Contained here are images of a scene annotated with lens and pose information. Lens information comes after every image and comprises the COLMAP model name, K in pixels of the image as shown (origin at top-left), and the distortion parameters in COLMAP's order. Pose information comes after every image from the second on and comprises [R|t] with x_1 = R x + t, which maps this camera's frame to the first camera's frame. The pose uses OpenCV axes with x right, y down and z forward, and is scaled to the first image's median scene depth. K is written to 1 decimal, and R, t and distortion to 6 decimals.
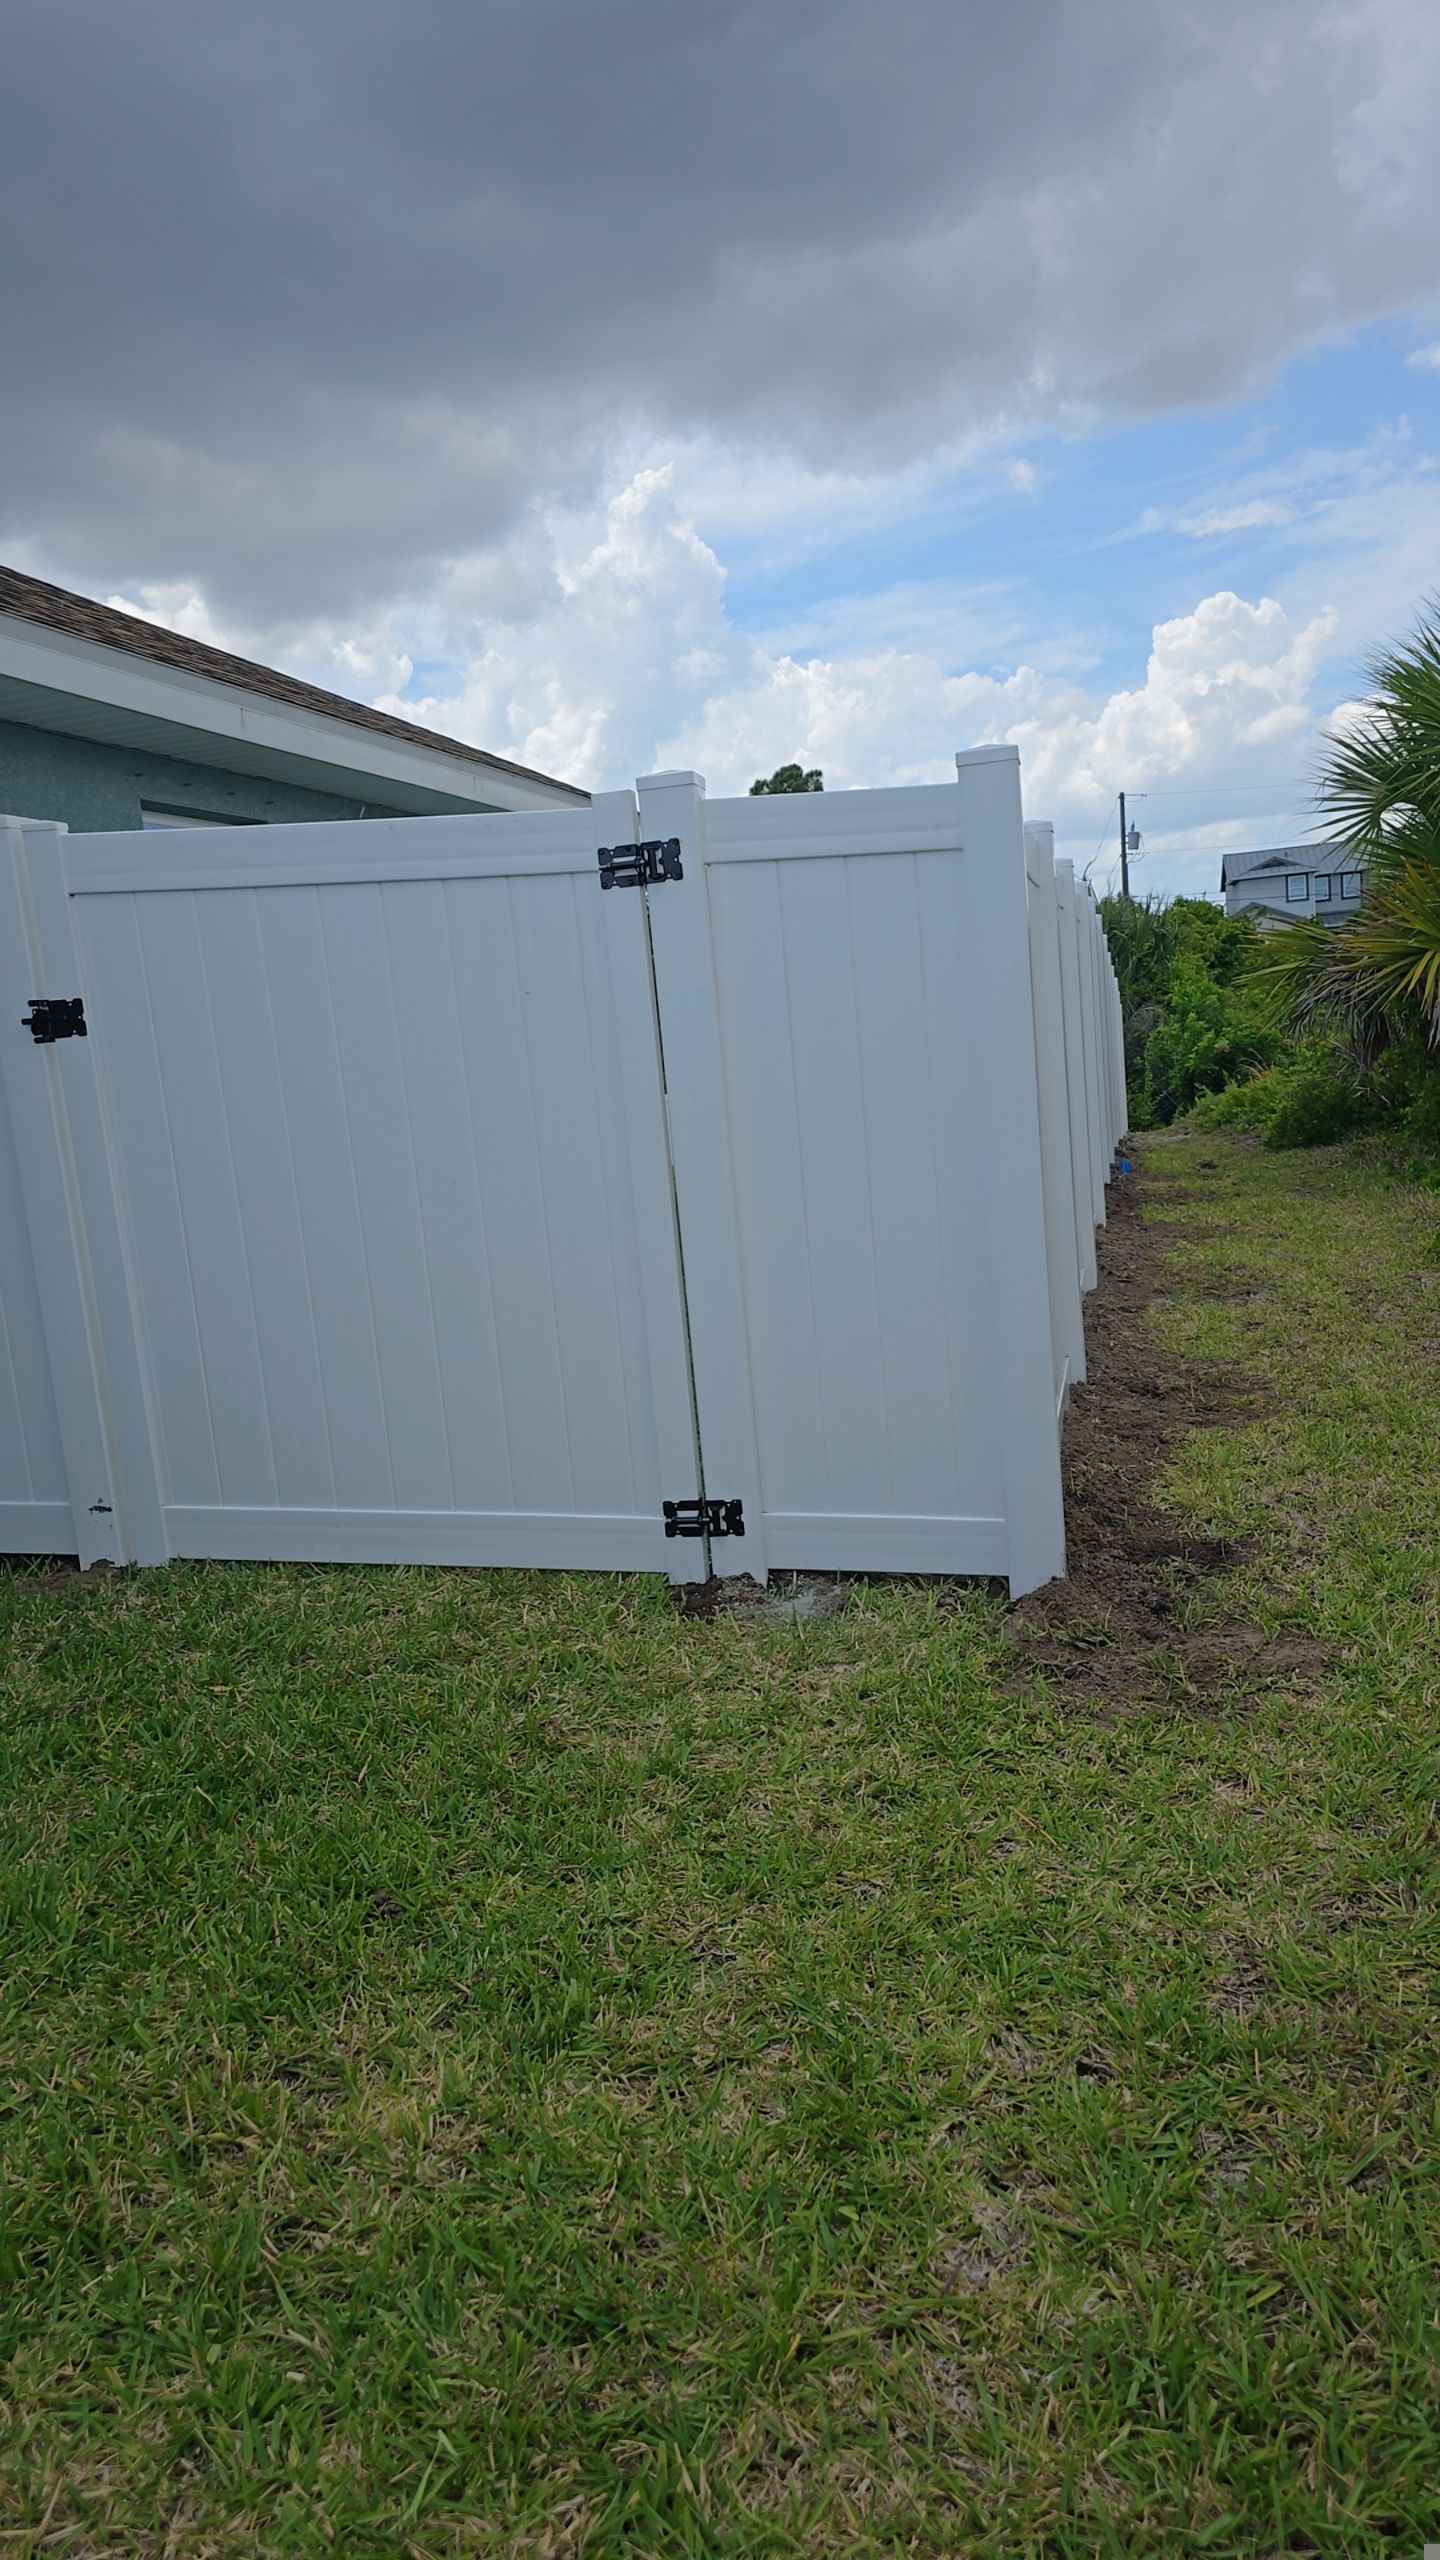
lens RADIAL K [[1758.9, 0, 729.9], [0, 1758.9, 1283.7], [0, 0, 1]] dist [0.059233, -0.058536]
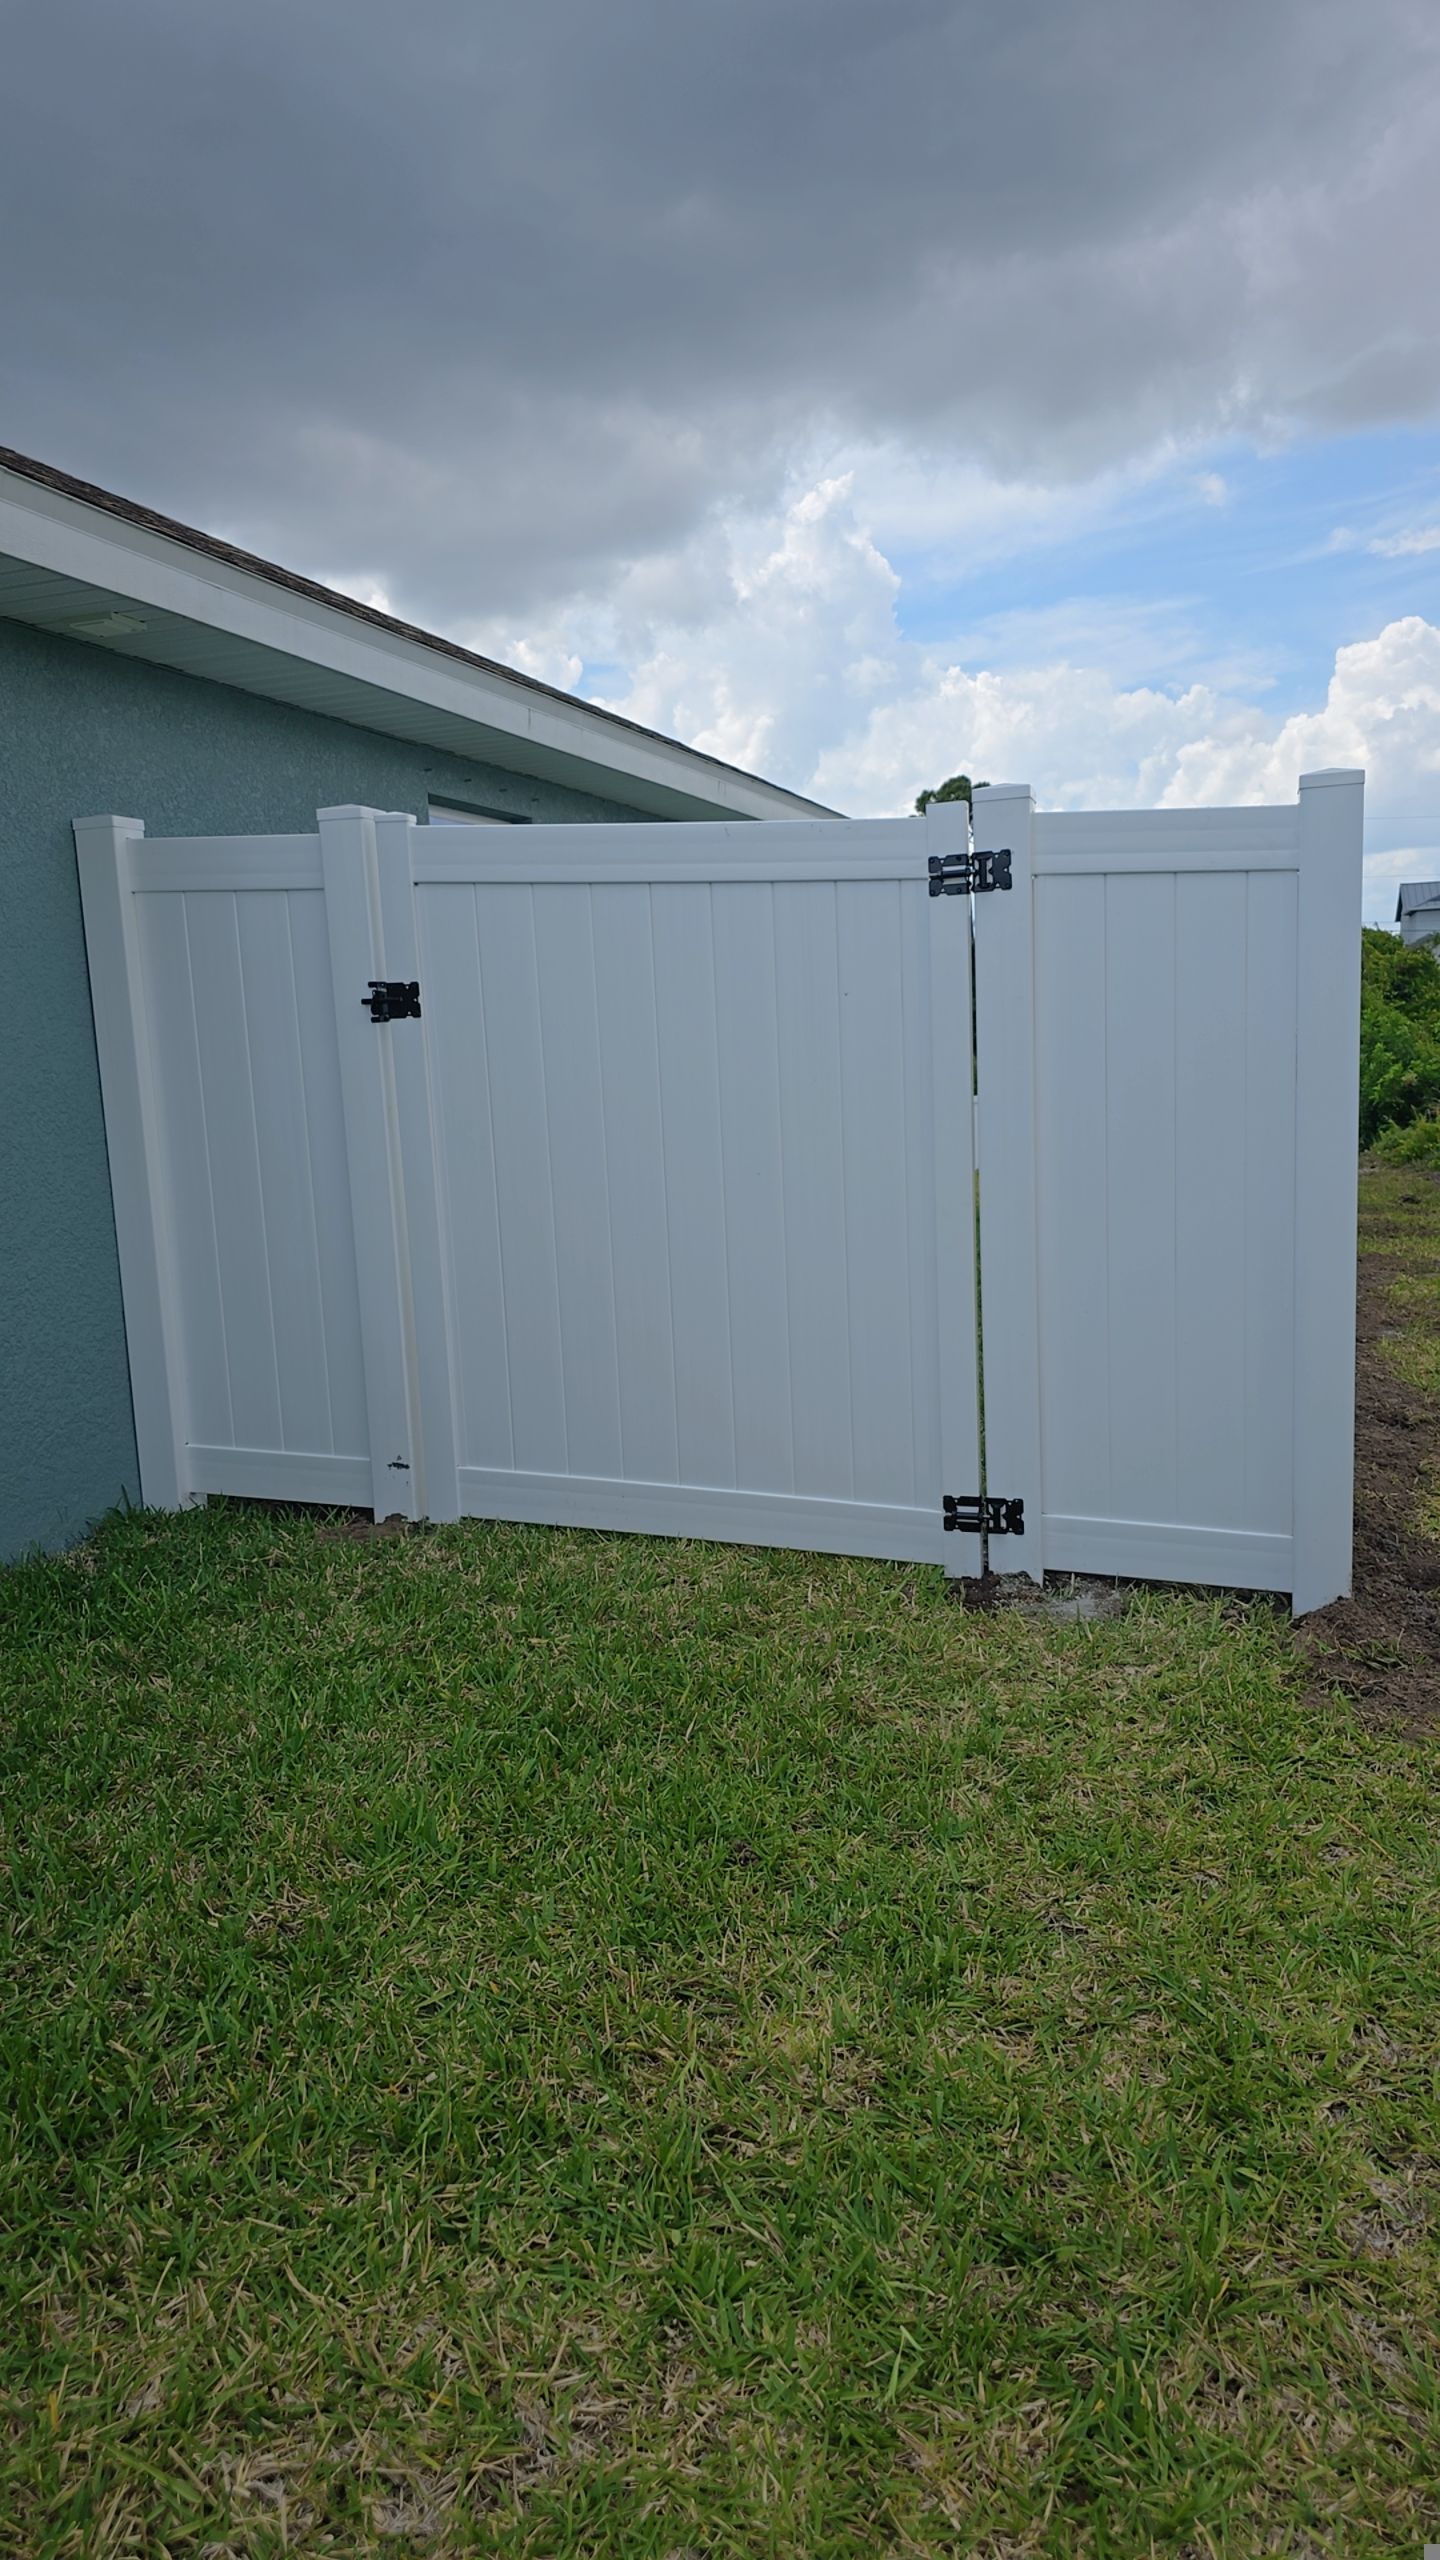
lens RADIAL K [[1758.9, 0, 713.6], [0, 1758.9, 1297.2], [0, 0, 1]] dist [0.059233, -0.058536]
pose [[0.995018, 0.058950, -0.080397, -0.095858], [-0.058634, 0.998260, 0.006293, 0.009740], [0.080628, -0.001547, 0.996743, -0.033852]]
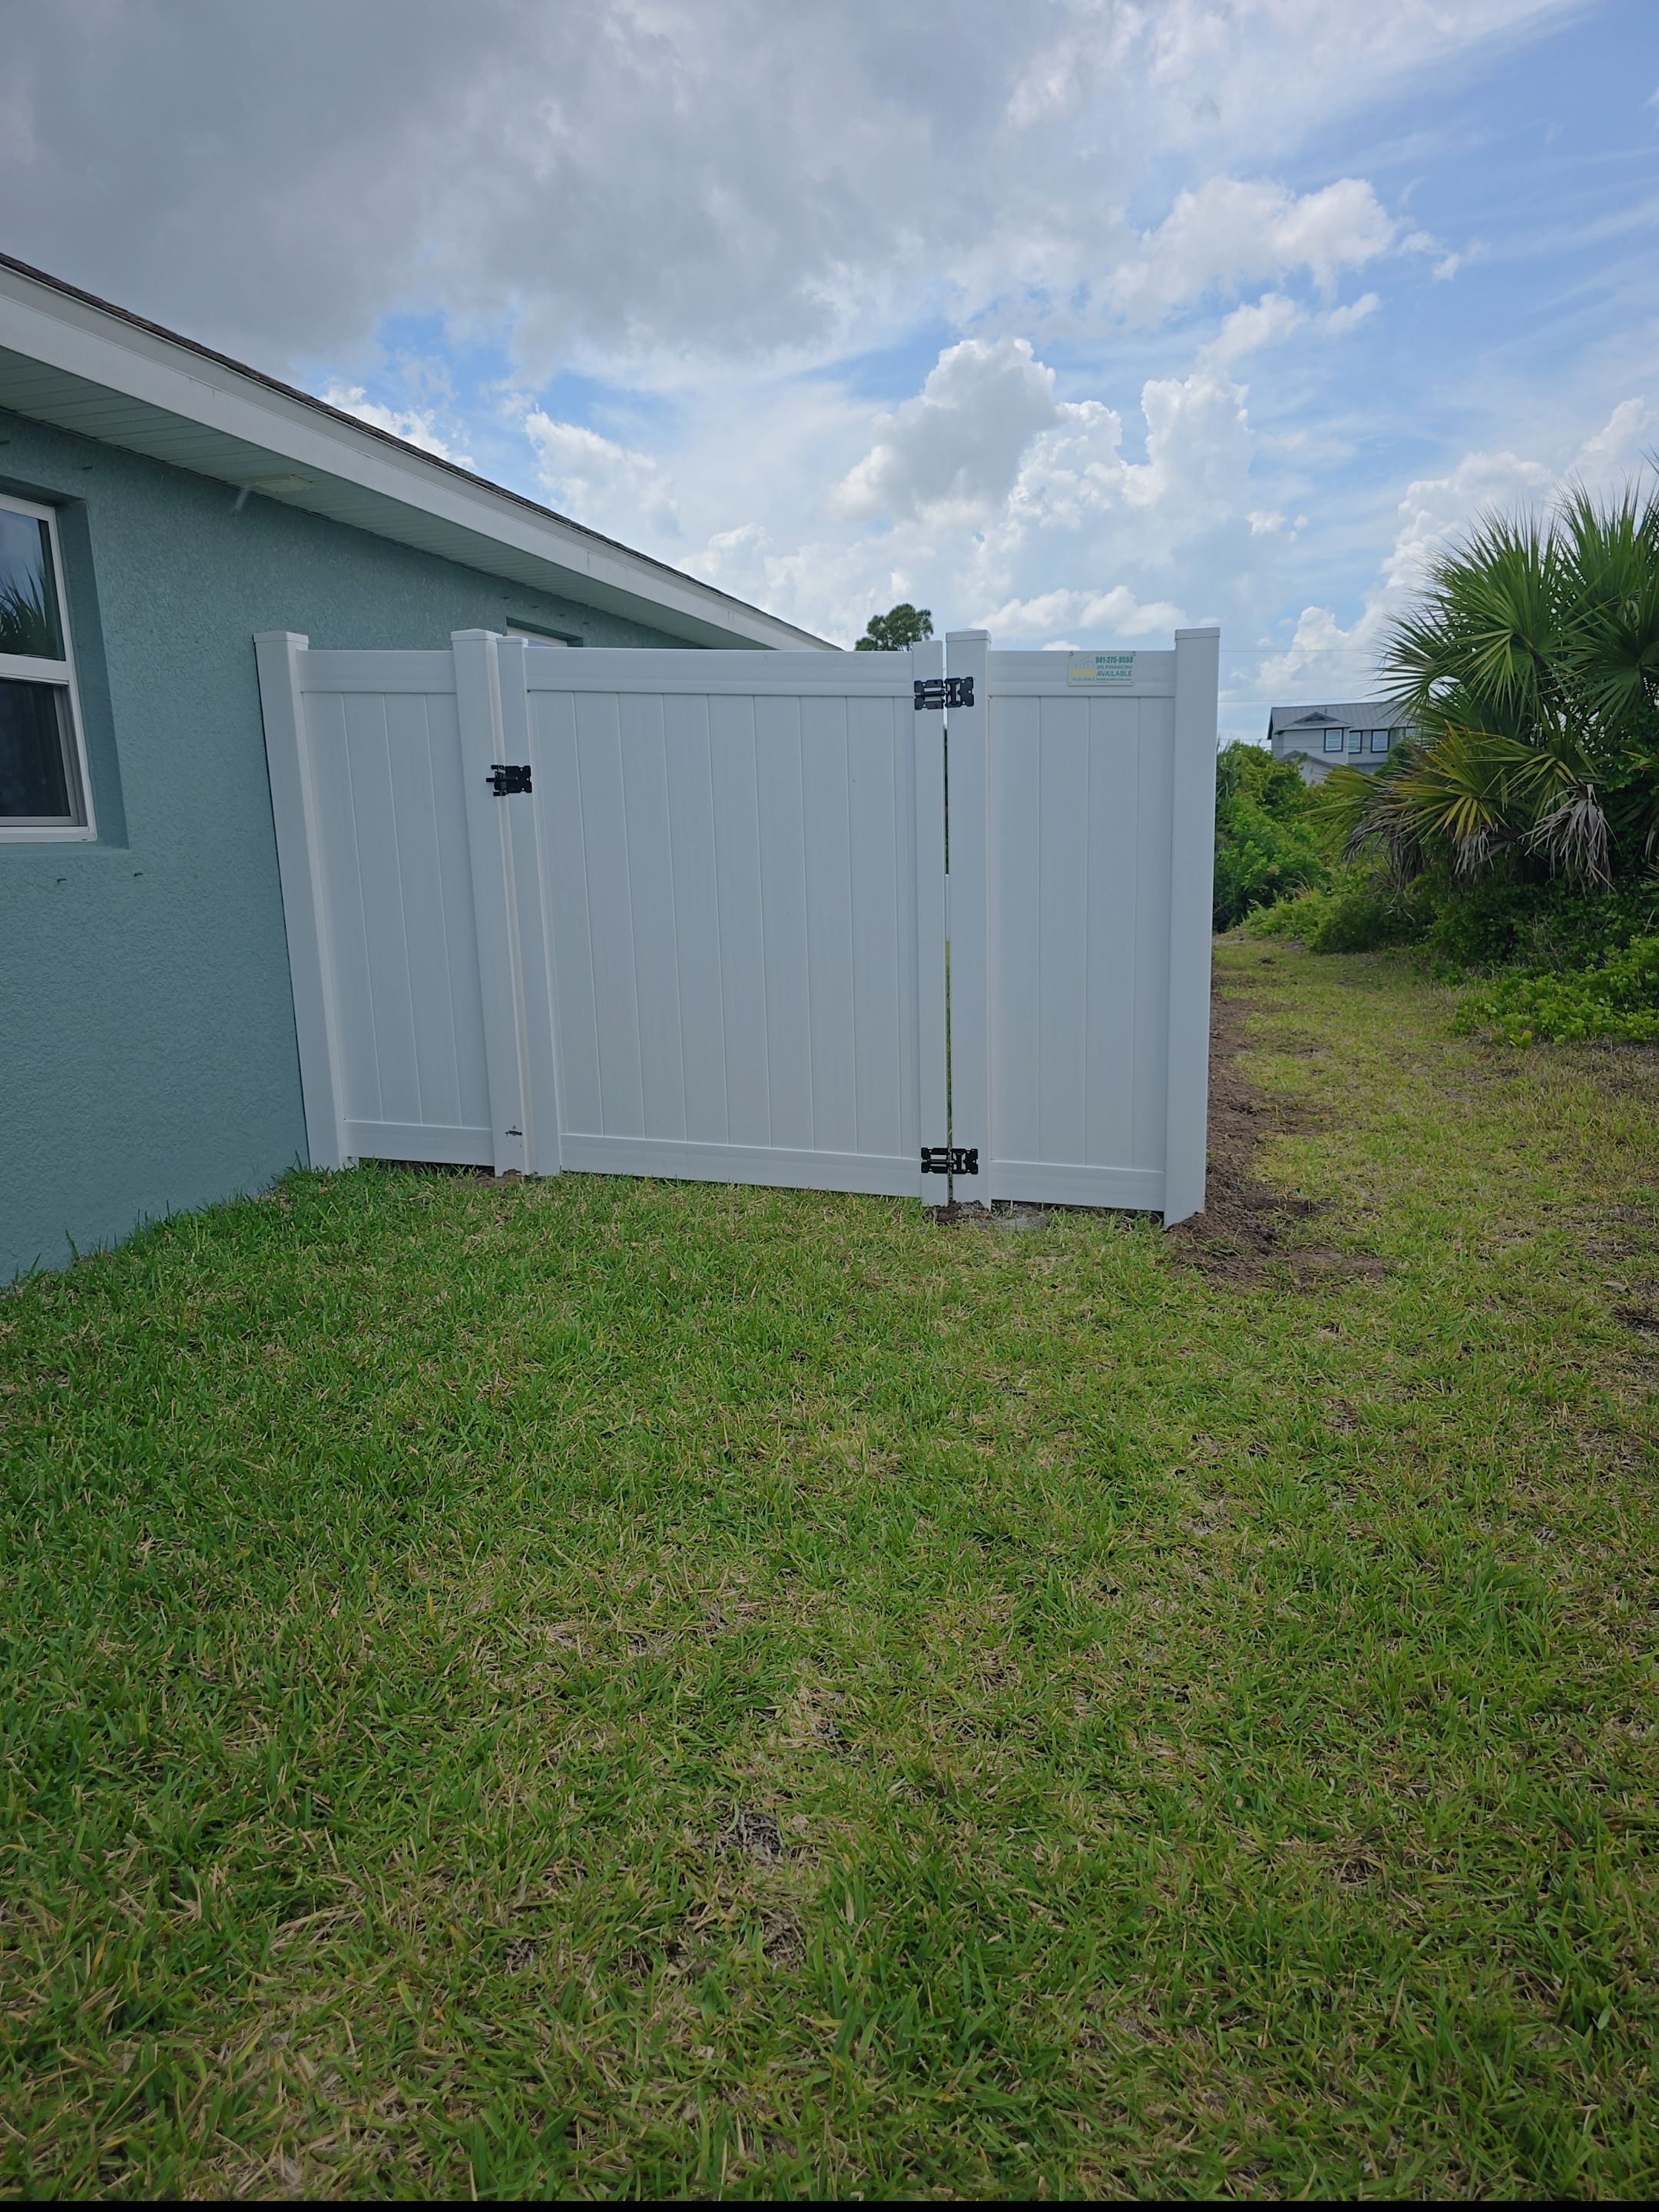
lens RADIAL K [[1531.8, 0, 833.1], [0, 1531.8, 1117.2], [0, 0, 1]] dist [0.045051, -0.016390]
pose [[0.998102, 0.059679, 0.015178, -0.129599], [-0.060229, 0.997431, 0.038771, 0.055650], [-0.012825, -0.039611, 0.999133, -0.232708]]
